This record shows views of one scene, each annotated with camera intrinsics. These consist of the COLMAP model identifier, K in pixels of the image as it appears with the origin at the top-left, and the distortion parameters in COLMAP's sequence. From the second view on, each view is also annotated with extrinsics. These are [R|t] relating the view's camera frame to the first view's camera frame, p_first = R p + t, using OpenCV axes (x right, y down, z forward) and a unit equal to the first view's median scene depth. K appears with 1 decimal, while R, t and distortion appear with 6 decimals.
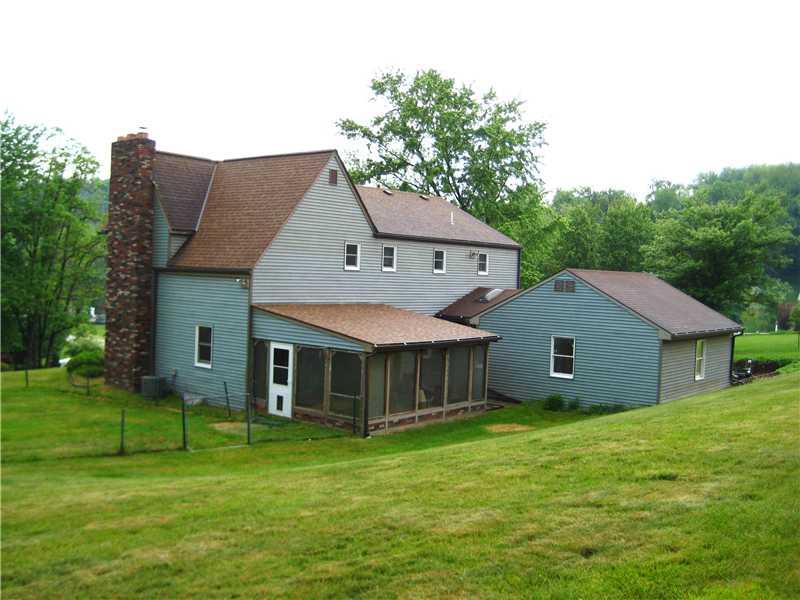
lens RADIAL K [[829.0, 0, 400.0], [0, 829.0, 300.0], [0, 0, 1]] dist [-0.136964, 0.015444]
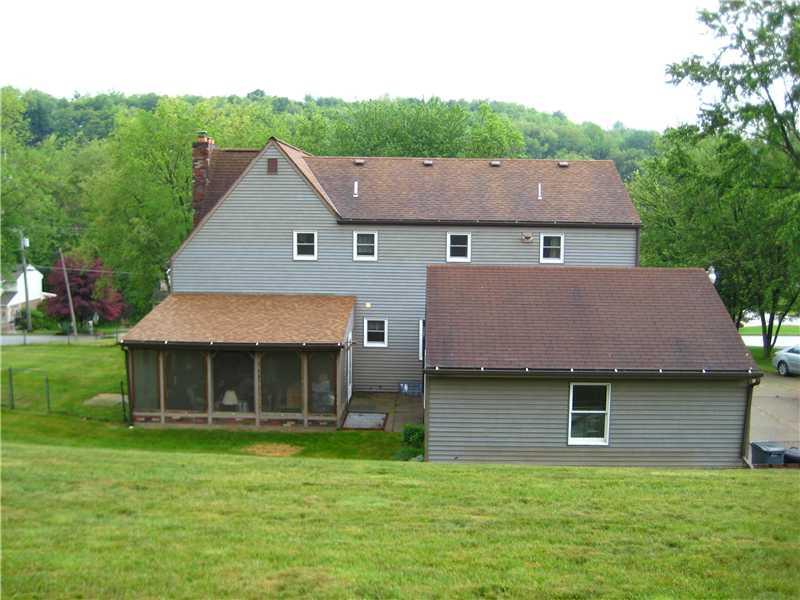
lens RADIAL K [[829.0, 0, 400.0], [0, 829.0, 300.0], [0, 0, 1]] dist [-0.136964, 0.015444]
pose [[0.617694, 0.051174, -0.784752, 0.792530], [-0.013651, 0.998428, 0.054363, -0.045435], [0.786300, -0.022867, 0.617422, 0.515461]]
